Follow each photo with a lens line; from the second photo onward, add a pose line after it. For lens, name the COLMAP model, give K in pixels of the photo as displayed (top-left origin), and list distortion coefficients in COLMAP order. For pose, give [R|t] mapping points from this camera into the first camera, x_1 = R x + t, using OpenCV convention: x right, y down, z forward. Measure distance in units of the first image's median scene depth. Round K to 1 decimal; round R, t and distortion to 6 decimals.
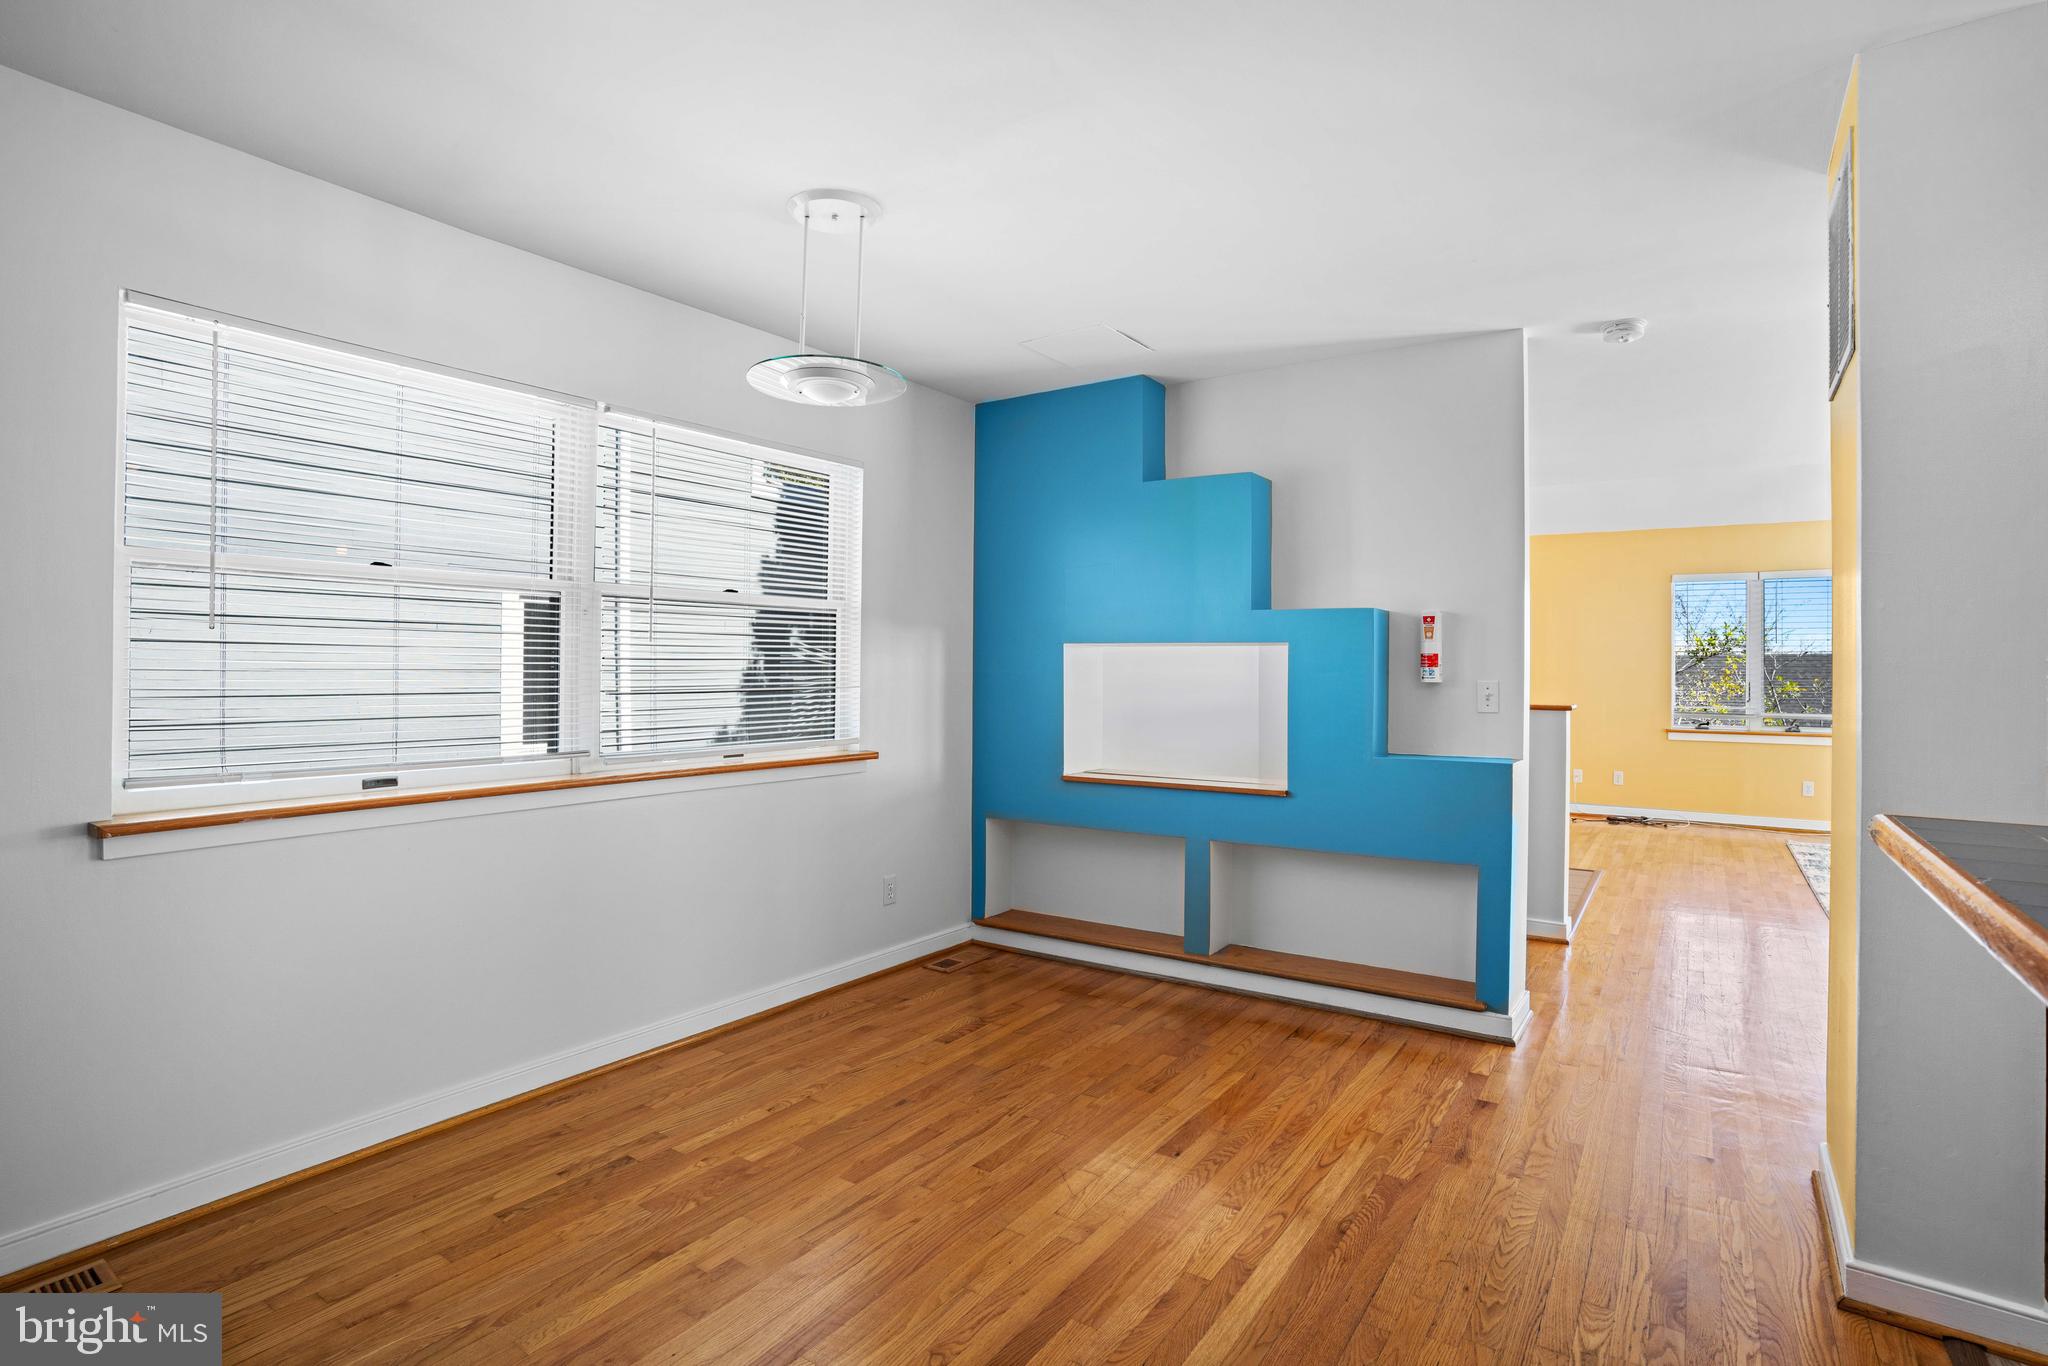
lens RADIAL K [[1007.0, 0, 1033.0], [0, 1007.0, 680.0], [0, 0, 1]] dist [-0.071096, 0.030110]
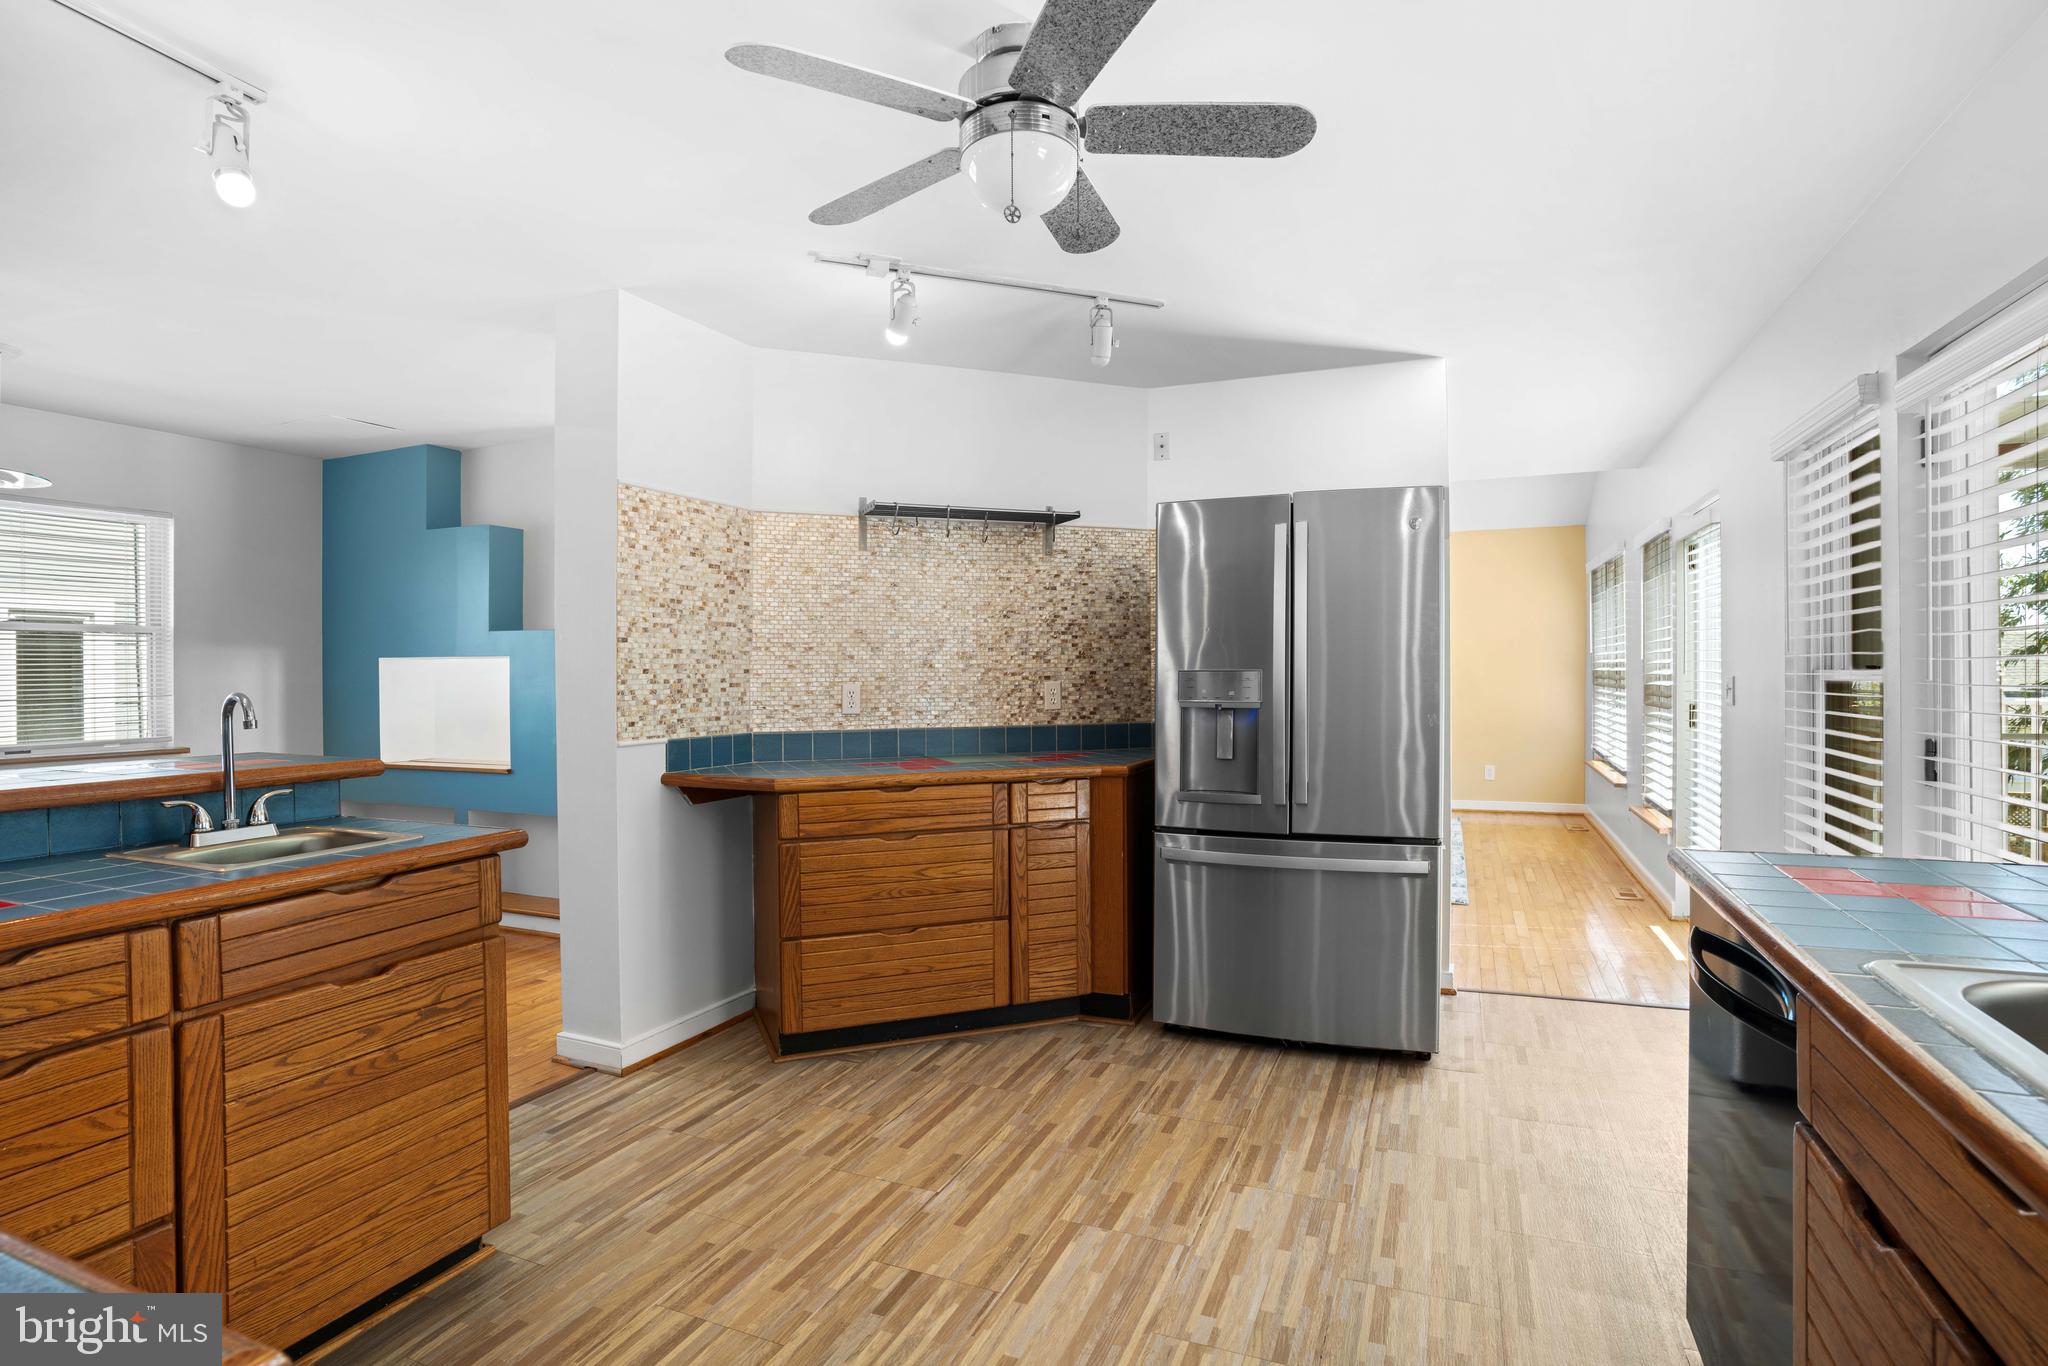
lens RADIAL K [[1007.0, 0, 1033.0], [0, 1007.0, 680.0], [0, 0, 1]] dist [-0.071096, 0.030110]
pose [[0.981101, -0.015676, 0.192861, 0.637950], [0.015965, 0.999873, 0.000055, 0.004832], [-0.192837, 0.003025, 0.981226, -0.378893]]
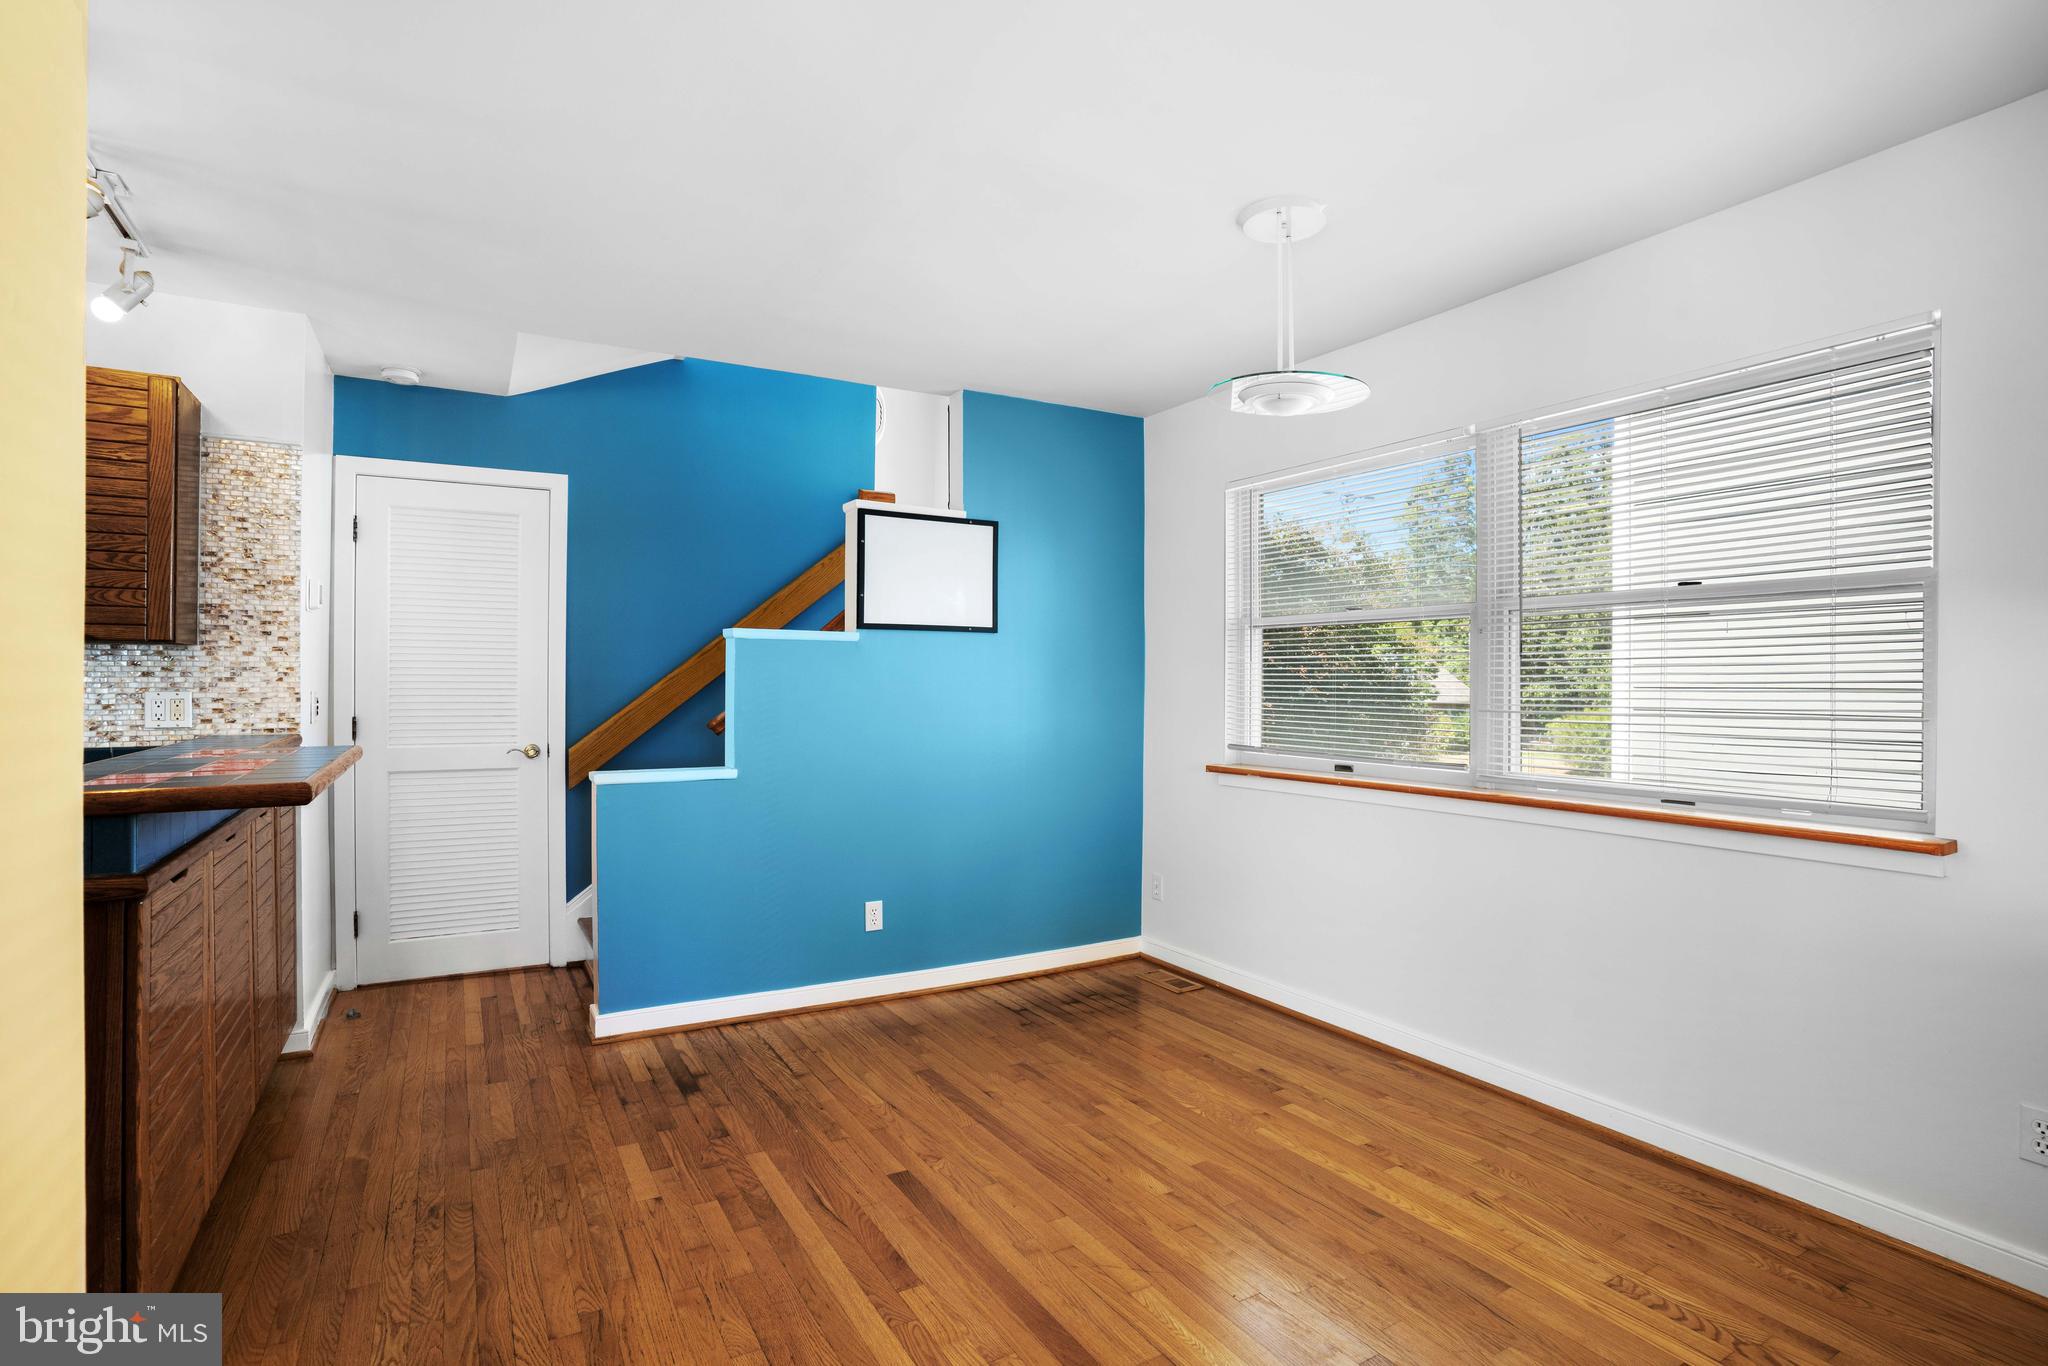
lens RADIAL K [[998.4, 0, 1015.7], [0, 998.4, 684.2], [0, 0, 1]] dist [-0.059481, 0.017684]
pose [[-0.441688, -0.008002, -0.897133, 0.507636], [-0.014538, 0.999893, -0.001761, -0.002958], [0.897051, 0.012265, -0.441757, 0.762808]]
